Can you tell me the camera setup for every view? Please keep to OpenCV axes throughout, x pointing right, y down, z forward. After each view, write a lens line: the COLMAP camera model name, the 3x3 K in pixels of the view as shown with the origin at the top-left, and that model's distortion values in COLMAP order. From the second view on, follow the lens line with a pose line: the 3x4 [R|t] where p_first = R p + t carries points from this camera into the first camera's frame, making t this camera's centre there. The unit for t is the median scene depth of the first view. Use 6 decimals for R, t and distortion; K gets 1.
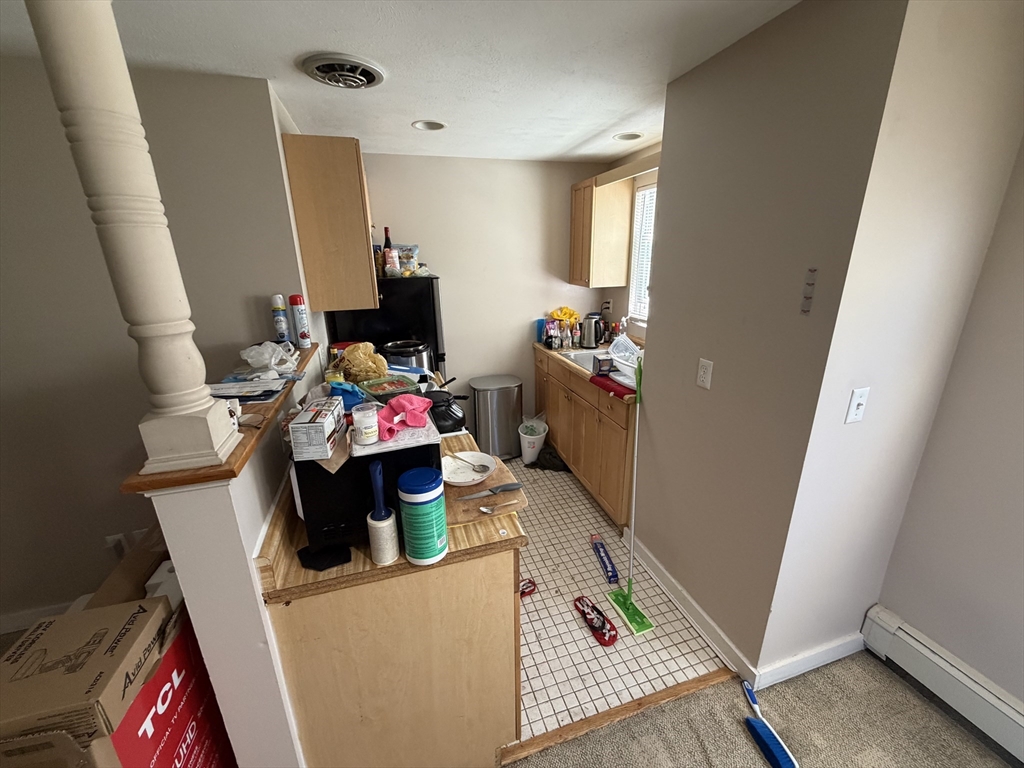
lens RADIAL K [[407.4, 0, 509.8], [0, 407.4, 385.6], [0, 0, 1]] dist [0.002372, 0.000160]
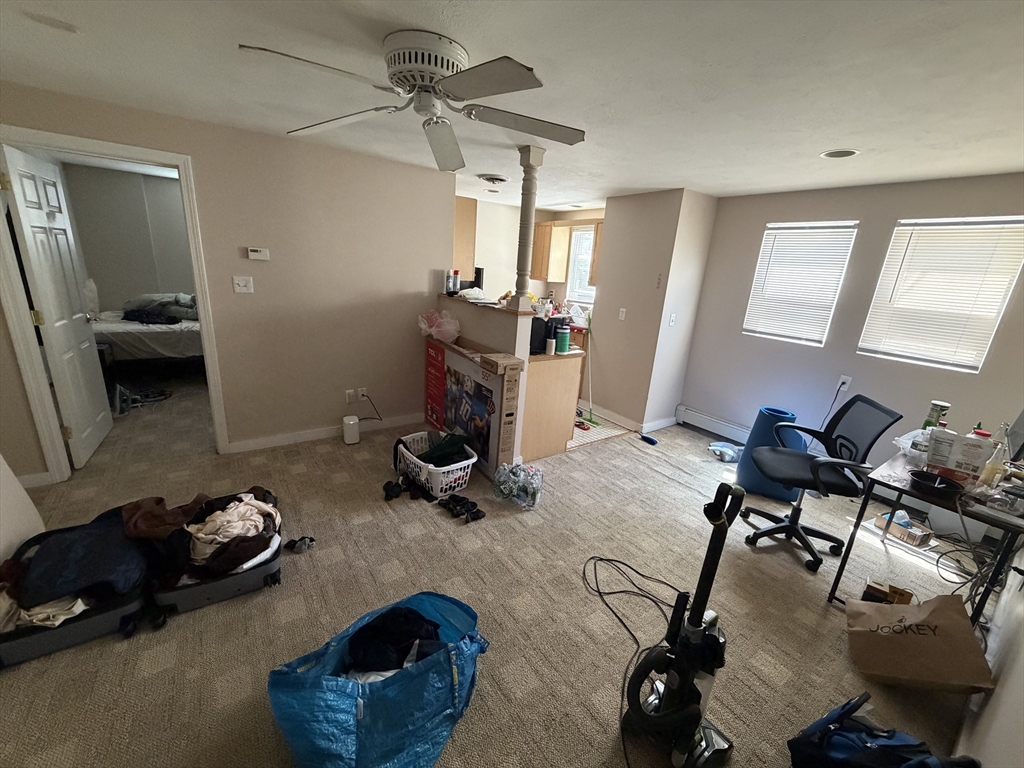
lens RADIAL K [[407.4, 0, 513.5], [0, 407.4, 381.9], [0, 0, 1]] dist [0.002372, 0.000160]
pose [[0.946047, -0.013953, 0.323728, -0.956183], [0.021901, 0.999541, -0.020921, 0.419869], [-0.323287, 0.026882, 0.945919, -1.125076]]
